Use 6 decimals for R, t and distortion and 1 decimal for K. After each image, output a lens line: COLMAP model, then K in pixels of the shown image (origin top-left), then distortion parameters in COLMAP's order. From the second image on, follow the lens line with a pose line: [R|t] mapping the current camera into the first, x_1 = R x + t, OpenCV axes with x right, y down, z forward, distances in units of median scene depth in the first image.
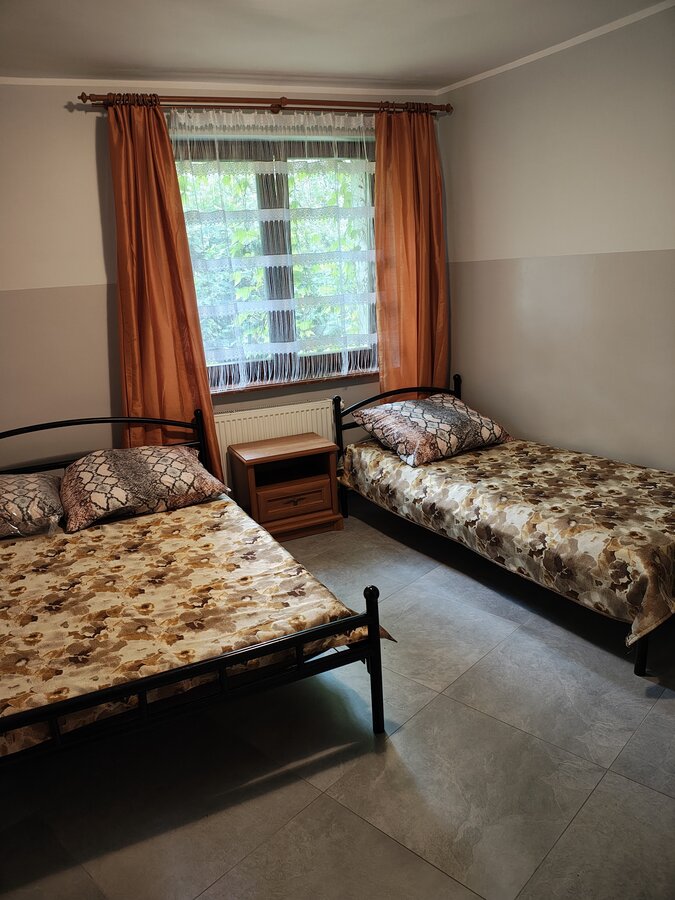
lens RADIAL K [[663.1, 0, 342.1], [0, 663.1, 449.8], [0, 0, 1]] dist [0.045584, -0.094420]
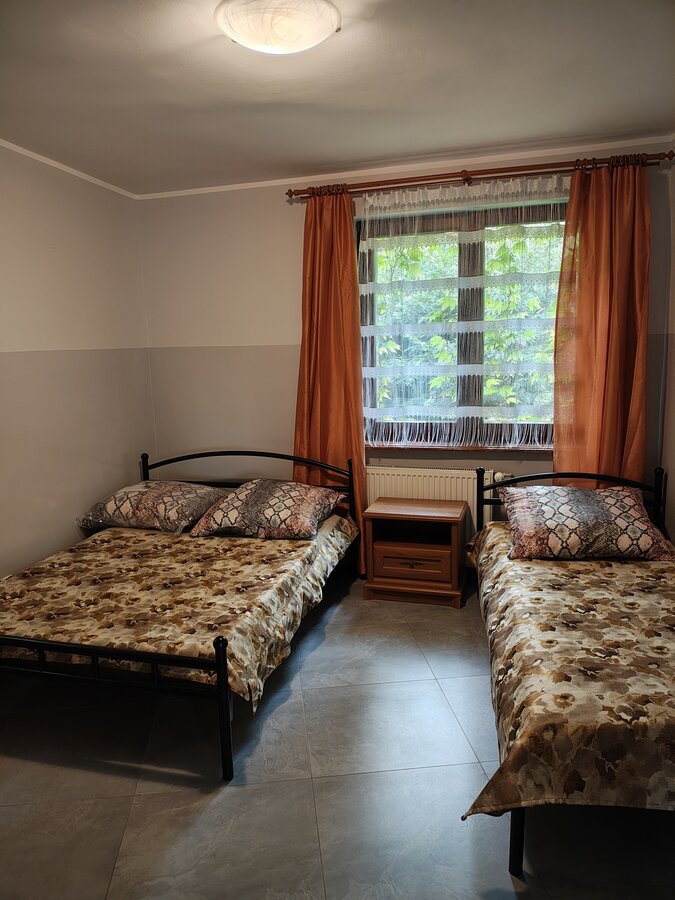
lens RADIAL K [[663.1, 0, 340.8], [0, 663.1, 454.9], [0, 0, 1]] dist [0.045584, -0.094420]
pose [[0.761235, 0.150462, -0.630779, 0.471215], [-0.189134, 0.981933, 0.005974, -0.072217], [0.620281, 0.114754, 0.775940, 0.142166]]
